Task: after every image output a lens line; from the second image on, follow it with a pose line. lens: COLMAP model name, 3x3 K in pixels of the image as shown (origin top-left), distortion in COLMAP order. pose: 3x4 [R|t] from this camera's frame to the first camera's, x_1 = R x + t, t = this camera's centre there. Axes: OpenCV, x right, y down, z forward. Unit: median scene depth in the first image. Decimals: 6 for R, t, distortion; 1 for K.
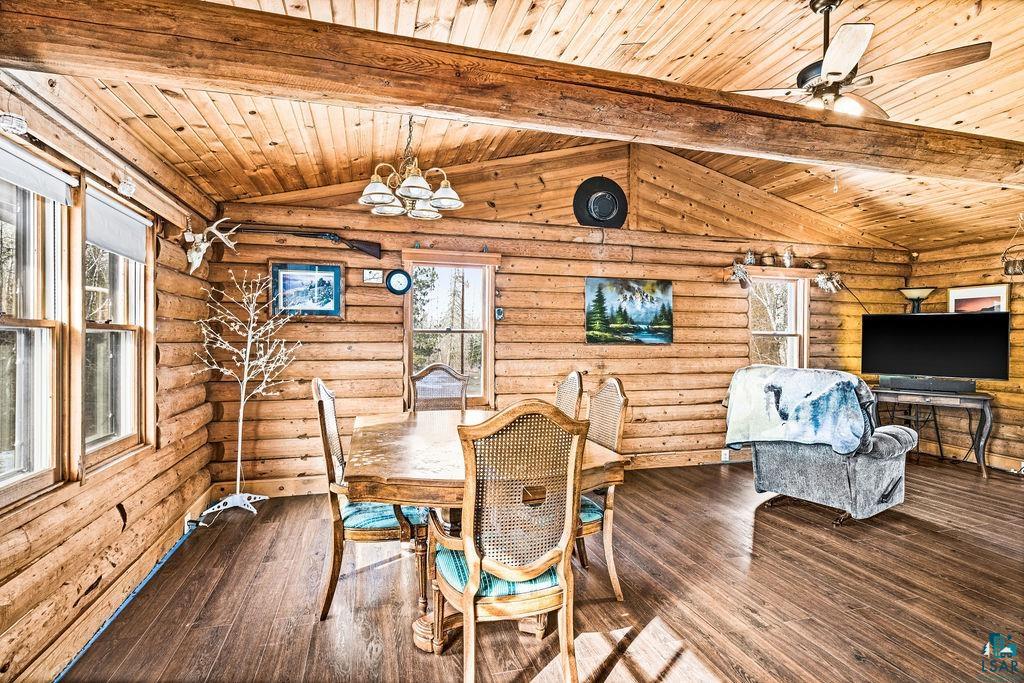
lens RADIAL K [[499.0, 0, 512.0], [0, 499.0, 341.5], [0, 0, 1]] dist [-0.002619, 0.000316]
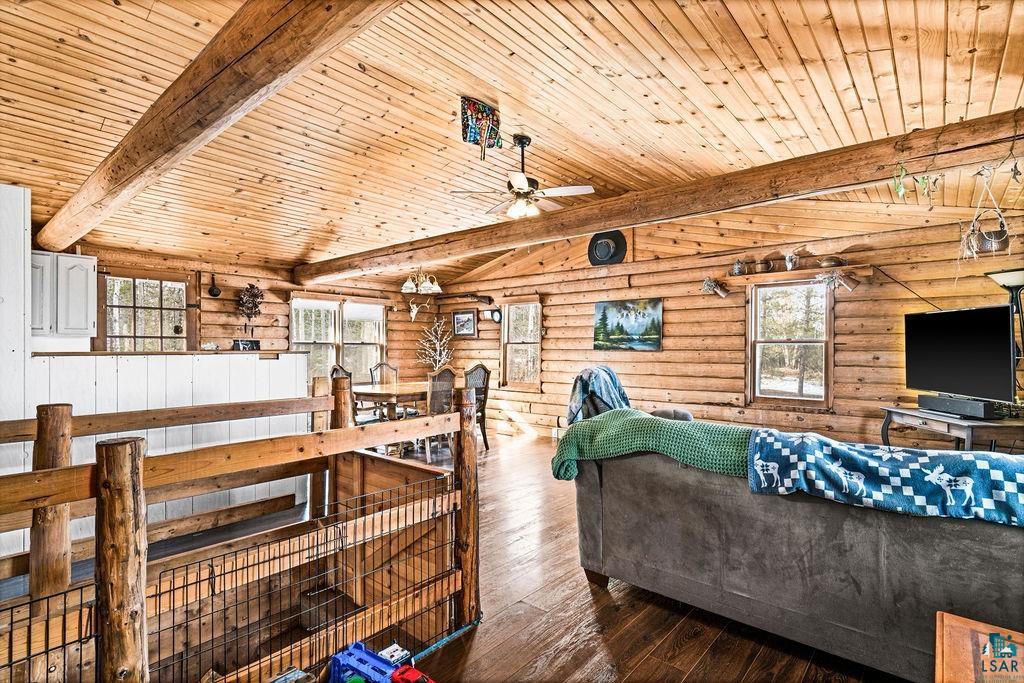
lens RADIAL K [[499.0, 0, 512.0], [0, 499.0, 341.5], [0, 0, 1]] dist [-0.002619, 0.000316]
pose [[0.550745, -0.015273, -0.834534, 1.162911], [-0.001817, 0.999808, -0.019497, 0.006804], [0.834671, 0.012254, 0.550612, 0.038140]]
